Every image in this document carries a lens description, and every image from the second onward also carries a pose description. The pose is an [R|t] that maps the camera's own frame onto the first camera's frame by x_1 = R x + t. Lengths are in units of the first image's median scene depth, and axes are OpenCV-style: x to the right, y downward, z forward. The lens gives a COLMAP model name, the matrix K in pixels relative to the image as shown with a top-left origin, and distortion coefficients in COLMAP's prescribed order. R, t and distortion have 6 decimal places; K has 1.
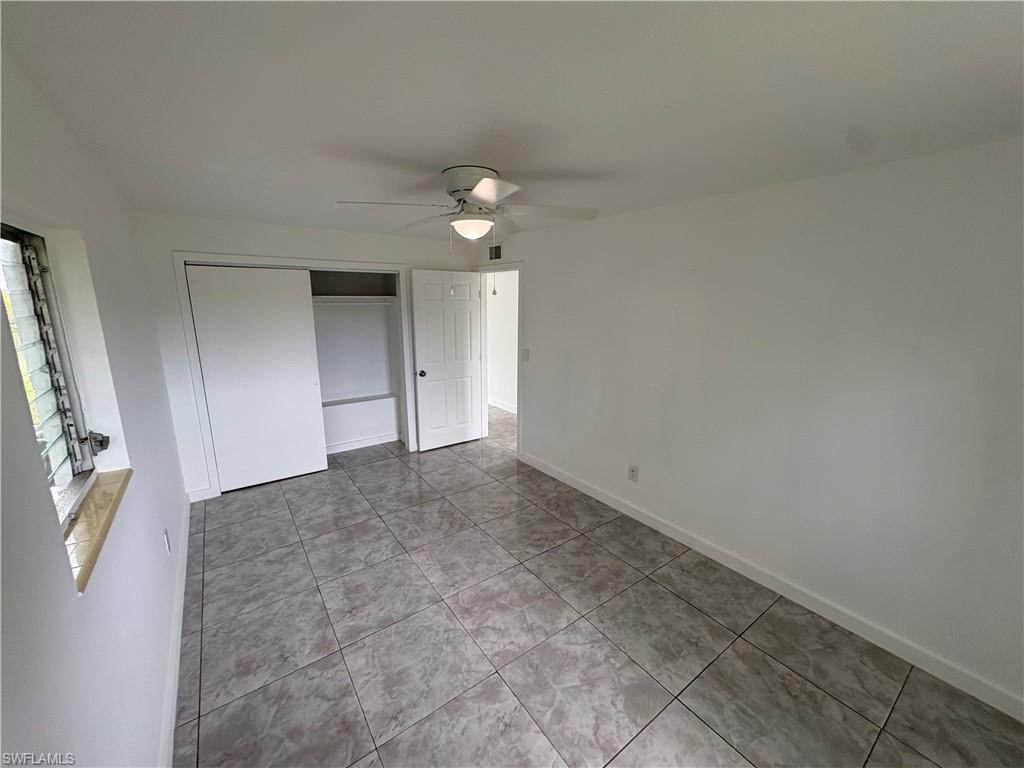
lens RADIAL K [[406.9, 0, 512.0], [0, 406.9, 384.0], [0, 0, 1]] dist [-0.000134, 0.000043]
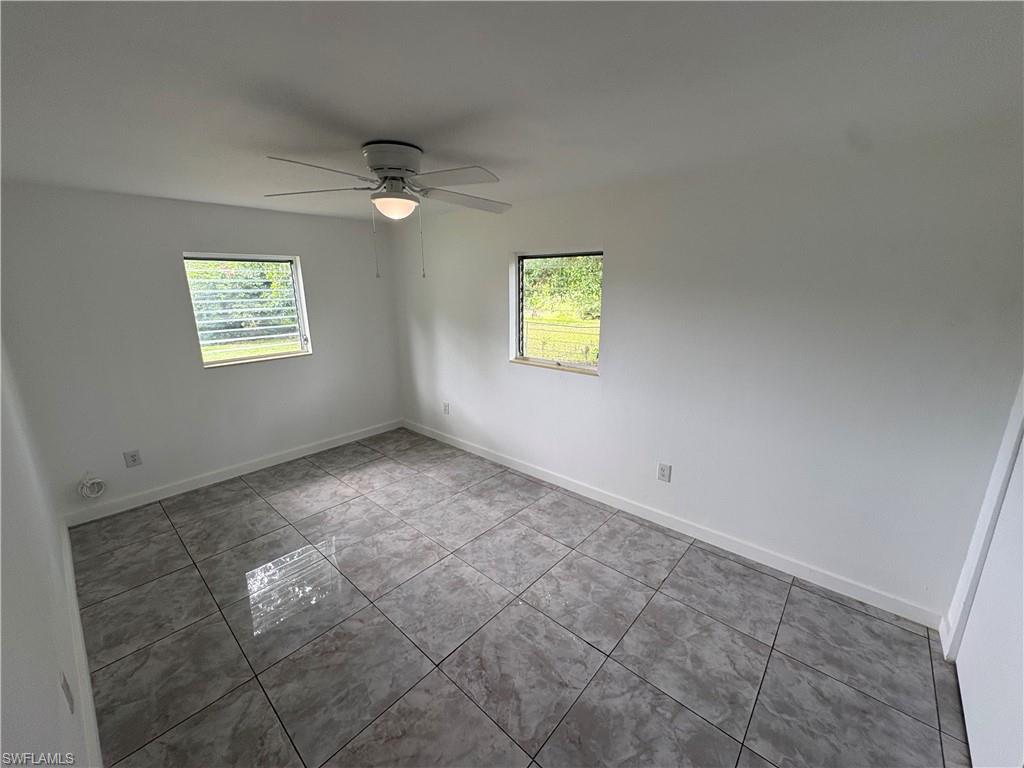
lens RADIAL K [[406.9, 0, 512.0], [0, 406.9, 384.0], [0, 0, 1]] dist [-0.000134, 0.000043]
pose [[-0.975797, 0.054804, -0.211699, -0.115394], [-0.044135, 0.898808, 0.436115, -0.369951], [0.214177, 0.434903, -0.874636, 1.753552]]
